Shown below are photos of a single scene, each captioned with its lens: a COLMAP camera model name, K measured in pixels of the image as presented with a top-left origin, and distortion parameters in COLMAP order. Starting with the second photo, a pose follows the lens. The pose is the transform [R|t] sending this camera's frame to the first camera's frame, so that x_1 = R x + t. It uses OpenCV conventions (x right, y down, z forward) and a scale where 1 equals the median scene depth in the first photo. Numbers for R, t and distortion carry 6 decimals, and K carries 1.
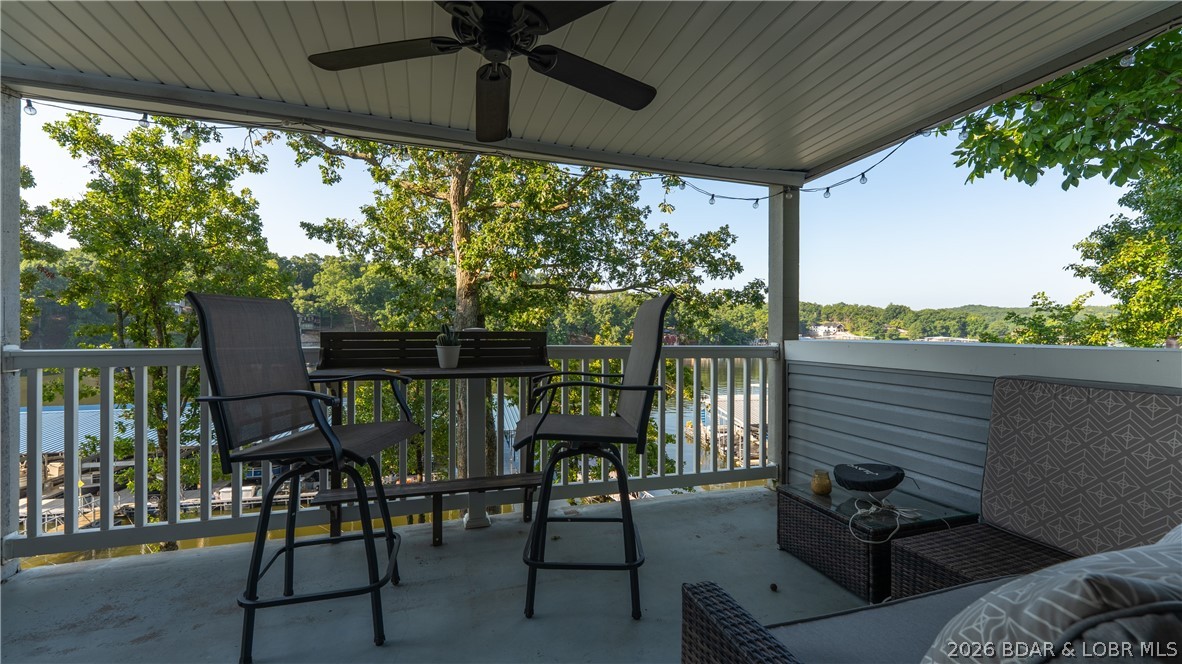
lens RADIAL K [[489.7, 0, 583.8], [0, 489.7, 311.4], [0, 0, 1]] dist [-0.002099, -0.000291]
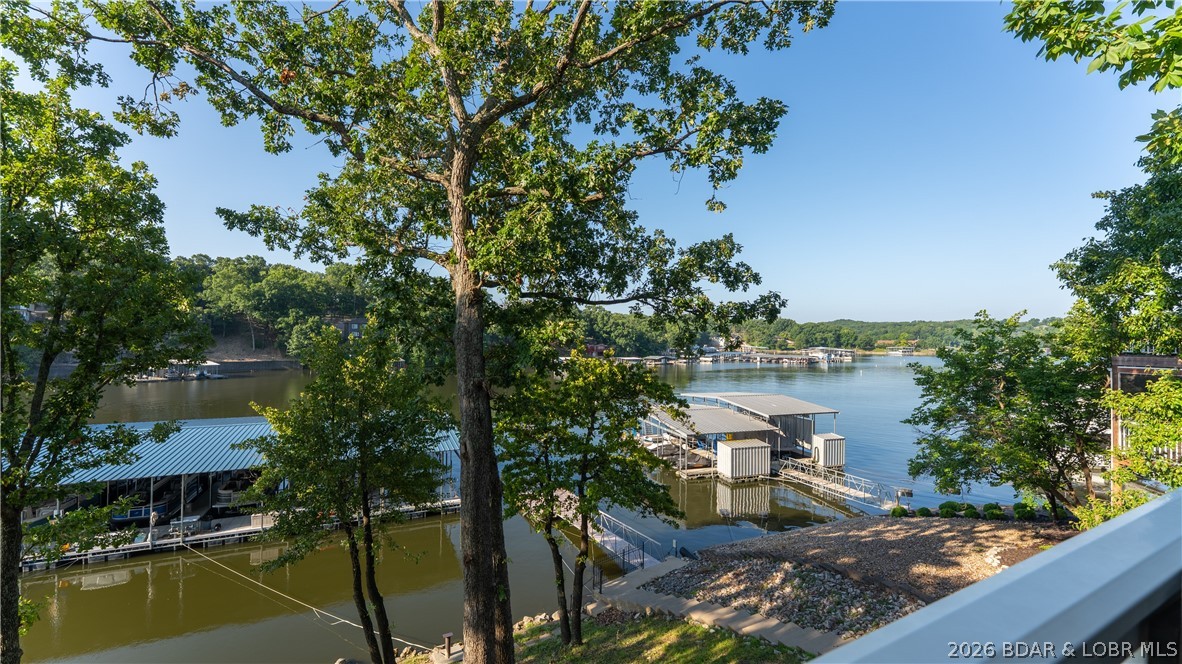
lens RADIAL K [[478.4, 0, 591.3], [0, 478.4, 314.3], [0, 0, 1]] dist [-0.000771, 0.000494]
pose [[0.984097, 0.013706, 0.177104, -0.129338], [-0.010907, 0.999800, -0.016770, -0.003326], [-0.177299, 0.014572, 0.984049, 0.145782]]
